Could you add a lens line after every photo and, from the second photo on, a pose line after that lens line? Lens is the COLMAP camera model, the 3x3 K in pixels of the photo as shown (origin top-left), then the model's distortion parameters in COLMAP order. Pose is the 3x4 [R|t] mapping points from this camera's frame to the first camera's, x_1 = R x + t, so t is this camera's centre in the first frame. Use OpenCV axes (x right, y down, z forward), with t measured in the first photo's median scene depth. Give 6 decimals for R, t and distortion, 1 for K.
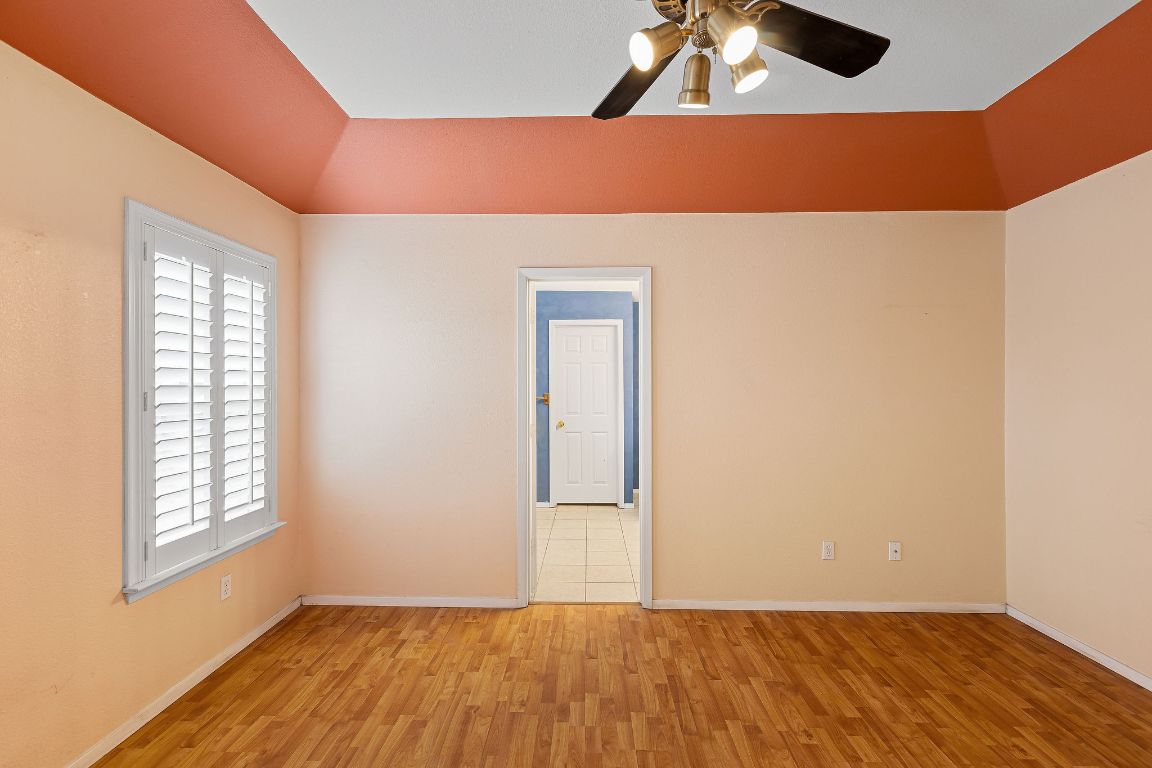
lens RADIAL K [[513.4, 0, 569.8], [0, 513.4, 384.5], [0, 0, 1]] dist [0.004546, -0.001307]
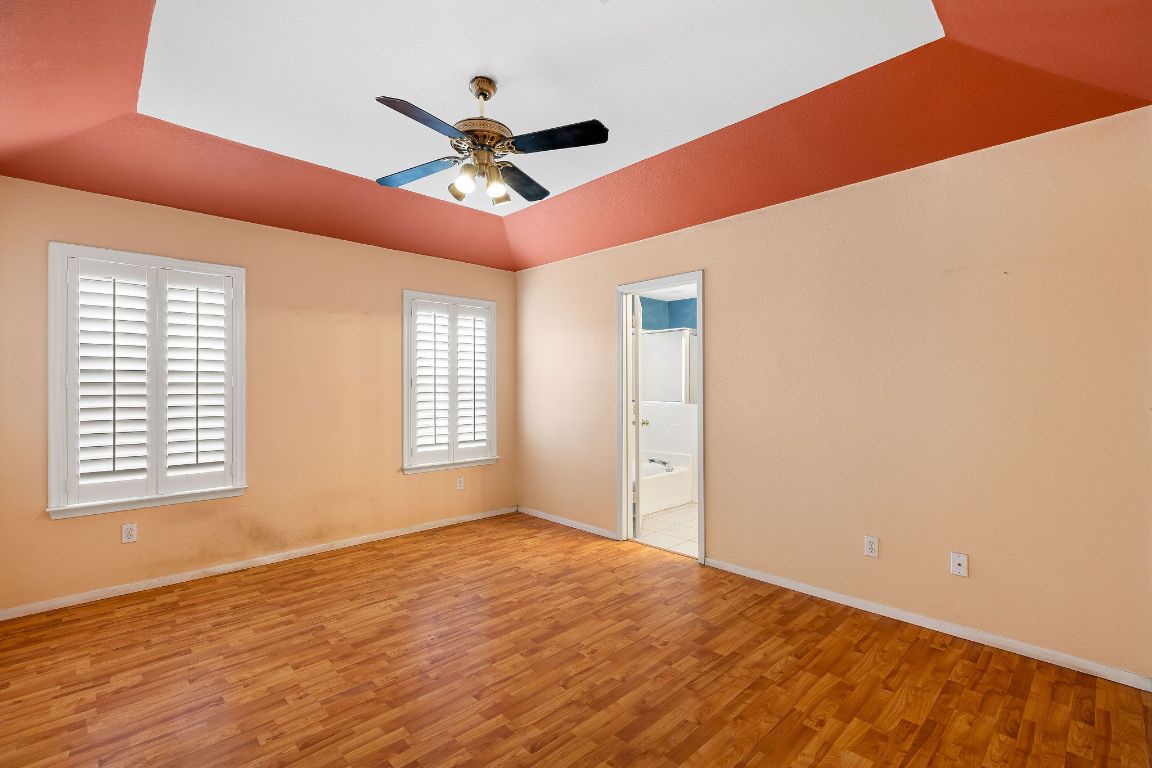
lens RADIAL K [[513.4, 0, 578.8], [0, 513.4, 386.3], [0, 0, 1]] dist [0.004546, -0.001307]
pose [[0.712803, -0.002032, -0.701361, 0.950005], [0.002292, 0.999997, -0.000567, 0.043207], [0.701361, -0.001203, 0.712806, -0.028257]]
